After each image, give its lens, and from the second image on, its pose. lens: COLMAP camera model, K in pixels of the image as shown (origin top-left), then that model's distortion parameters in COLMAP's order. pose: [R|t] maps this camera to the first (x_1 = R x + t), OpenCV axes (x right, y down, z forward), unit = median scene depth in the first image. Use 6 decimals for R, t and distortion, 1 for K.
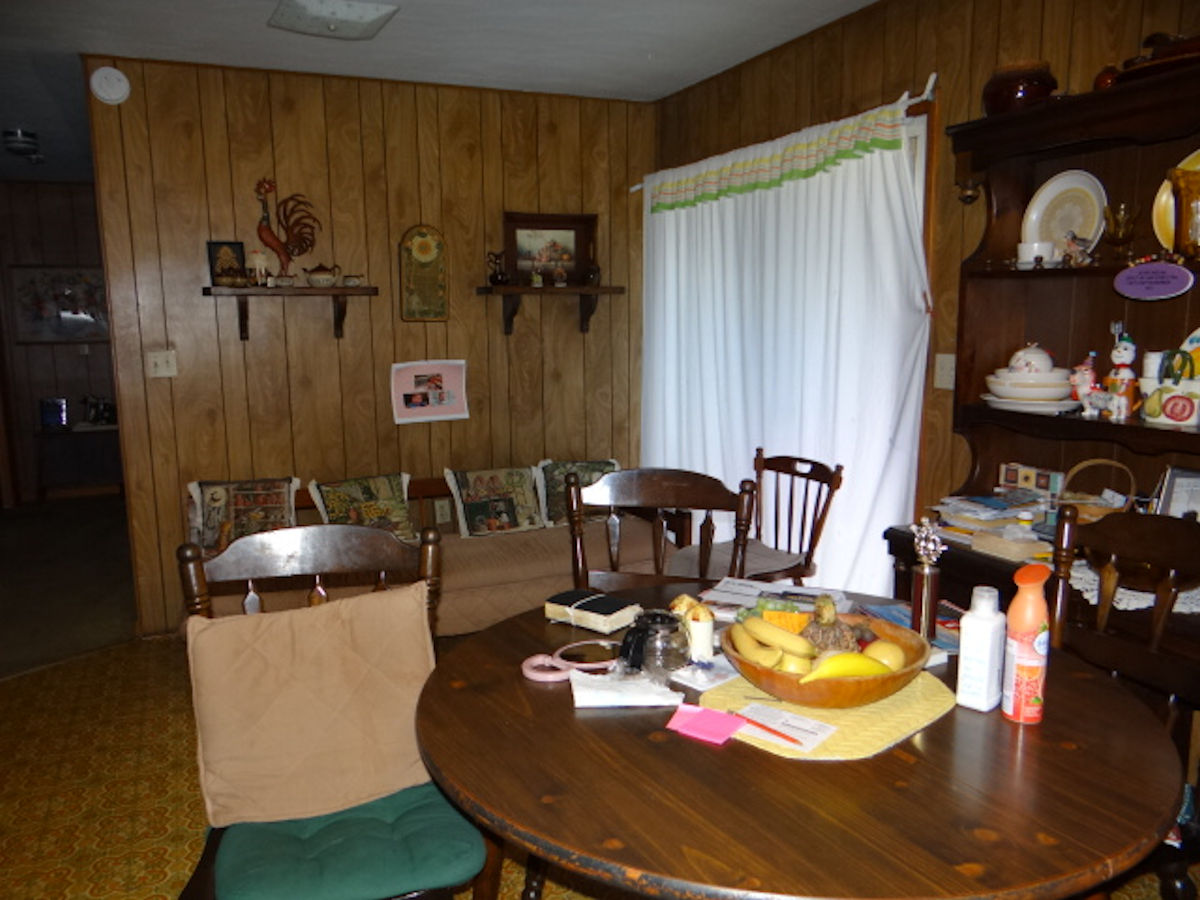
lens RADIAL K [[927.2, 0, 596.4], [0, 927.2, 459.0], [0, 0, 1]] dist [-0.035214, 0.008178]
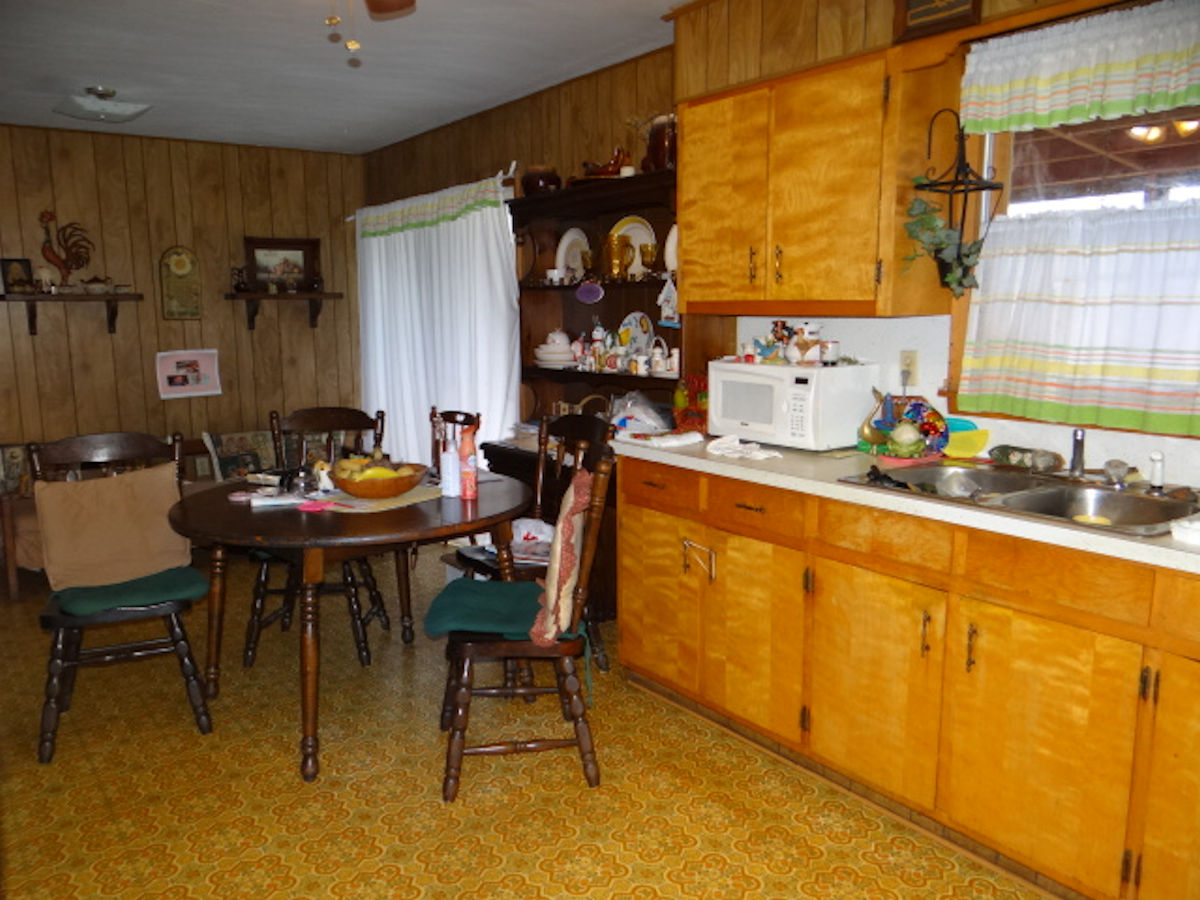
lens RADIAL K [[927.2, 0, 607.4], [0, 927.2, 451.6], [0, 0, 1]] dist [-0.035214, 0.008178]
pose [[0.973462, -0.035593, 0.226064, 0.103512], [0.037422, 0.999292, -0.003809, 0.067911], [-0.225768, 0.012167, 0.974105, -0.420384]]
